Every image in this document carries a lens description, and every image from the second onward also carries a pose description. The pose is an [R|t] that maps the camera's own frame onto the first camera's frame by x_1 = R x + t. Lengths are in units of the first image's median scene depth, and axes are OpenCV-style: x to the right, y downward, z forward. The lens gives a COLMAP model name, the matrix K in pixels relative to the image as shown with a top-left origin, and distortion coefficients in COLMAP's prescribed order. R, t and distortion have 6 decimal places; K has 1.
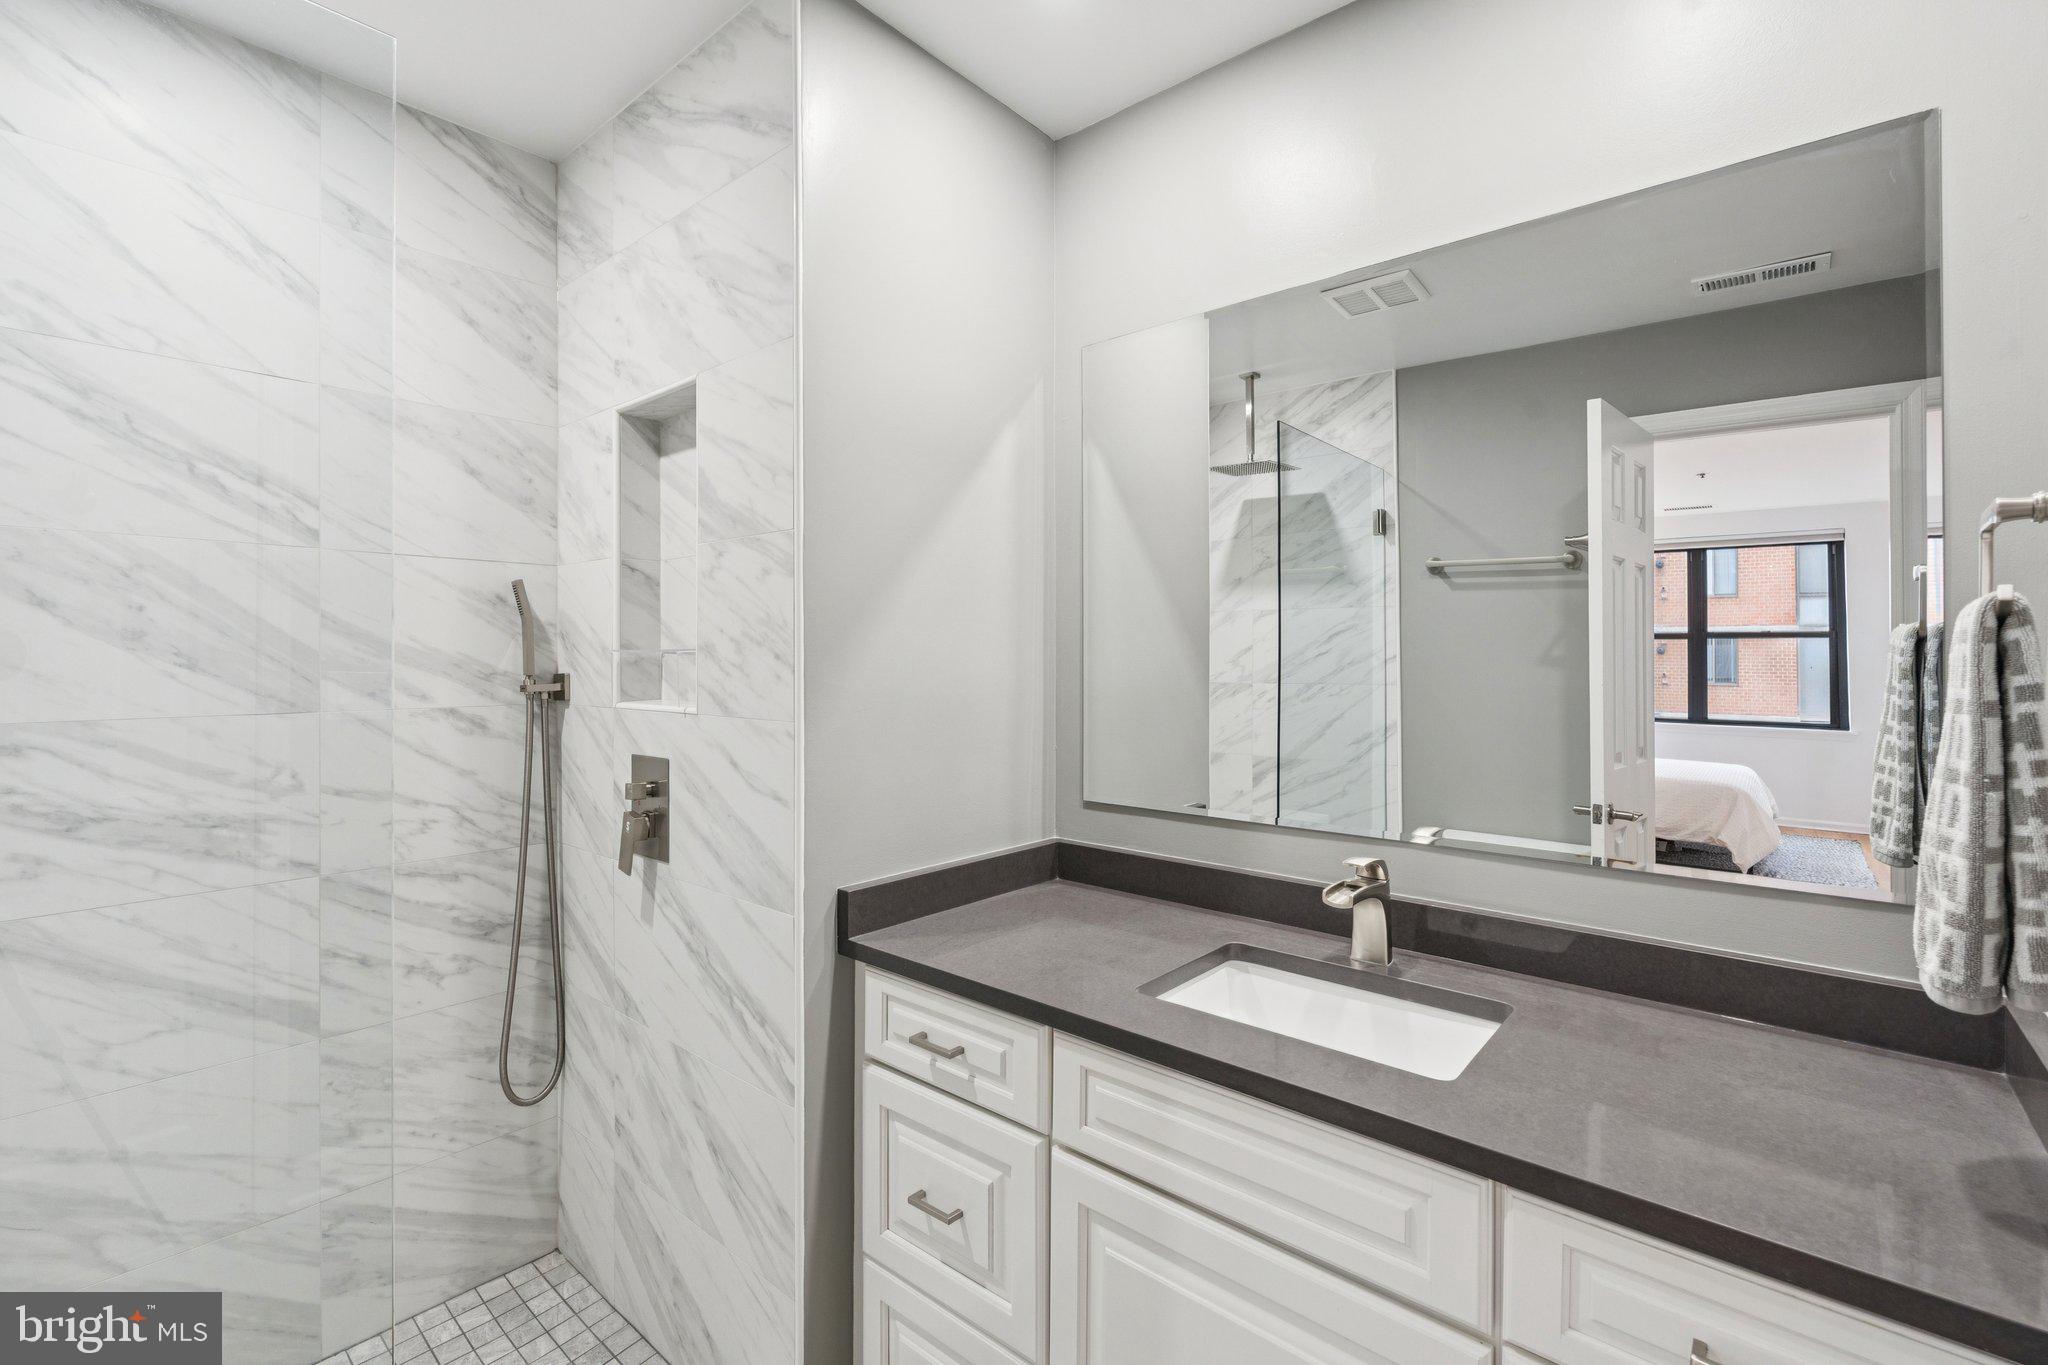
lens RADIAL K [[907.8, 0, 1011.6], [0, 907.8, 649.7], [0, 0, 1]] dist [-0.005676, -0.000540]
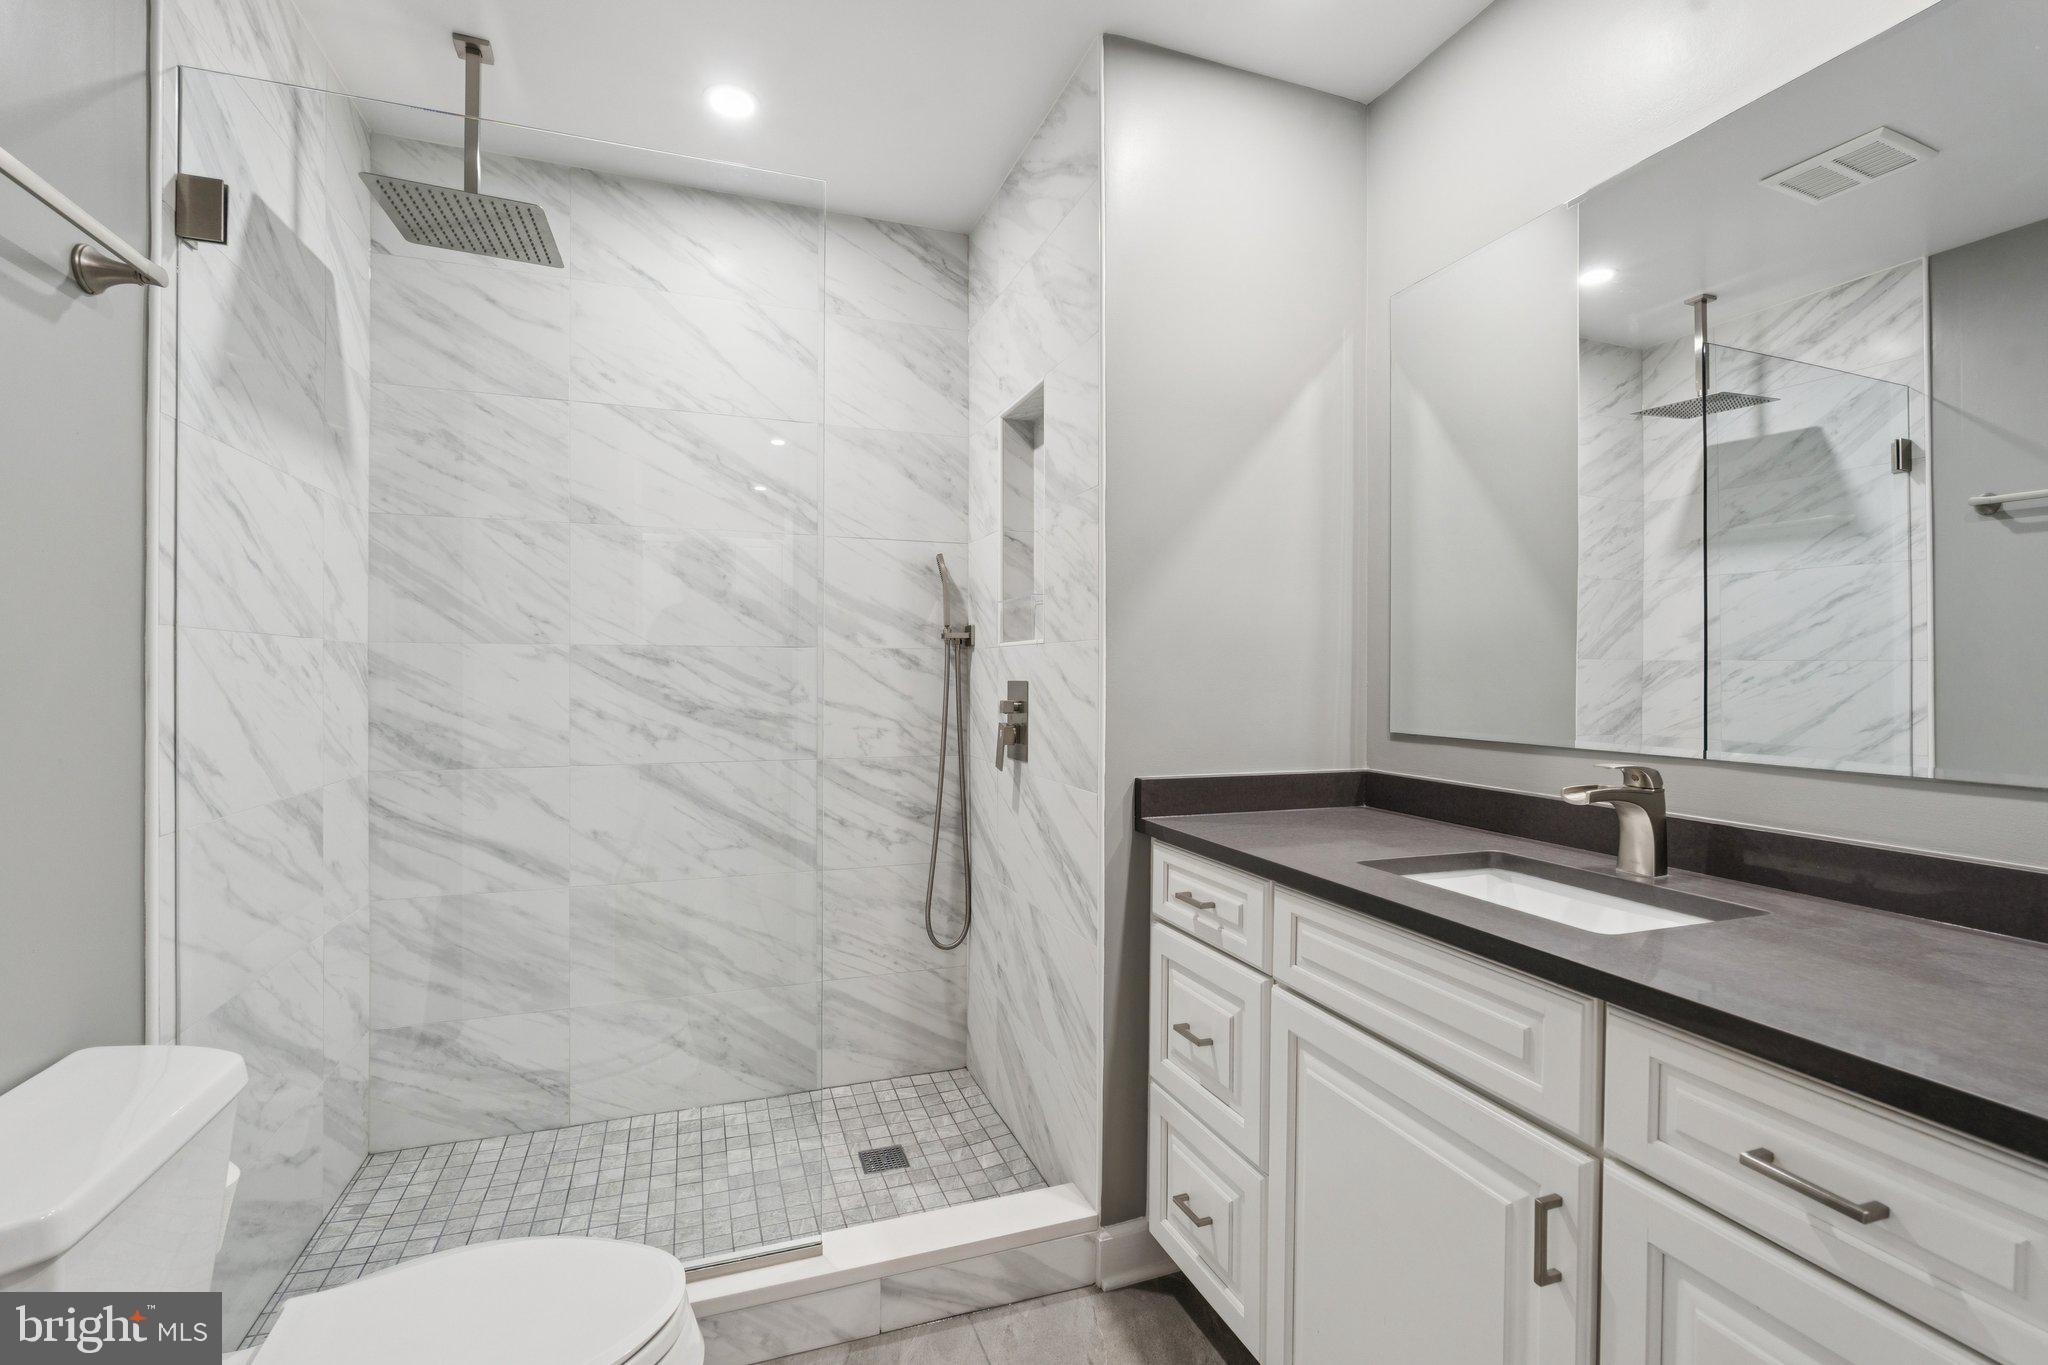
lens RADIAL K [[907.8, 0, 1024.2], [0, 907.8, 673.6], [0, 0, 1]] dist [-0.005676, -0.000540]
pose [[0.876463, 0.003206, -0.481458, 0.235626], [-0.001881, 0.999993, 0.003235, 0.105937], [0.481465, -0.001930, 0.876463, -0.126341]]
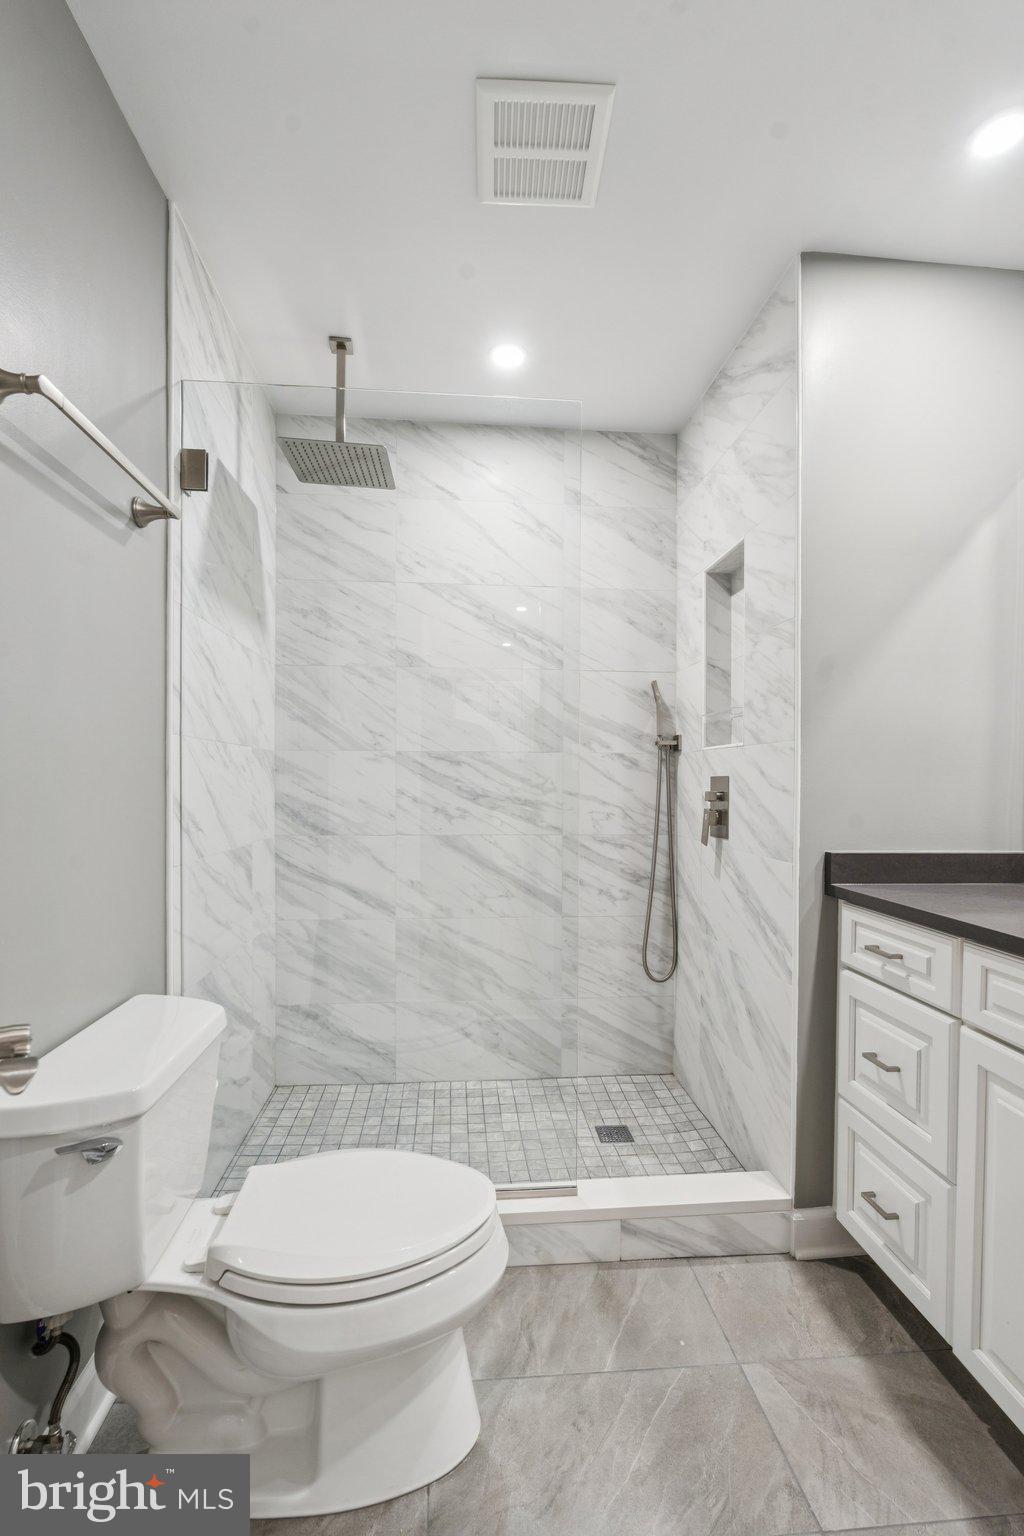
lens RADIAL K [[681.4, 0, 515.0], [0, 681.4, 785.9], [0, 0, 1]] dist [-0.006285, 0.001805]
pose [[0.725472, 0.009154, -0.688191, 0.189157], [-0.003688, 0.999949, 0.009413, 0.128570], [0.688242, -0.004291, 0.725469, -0.158524]]
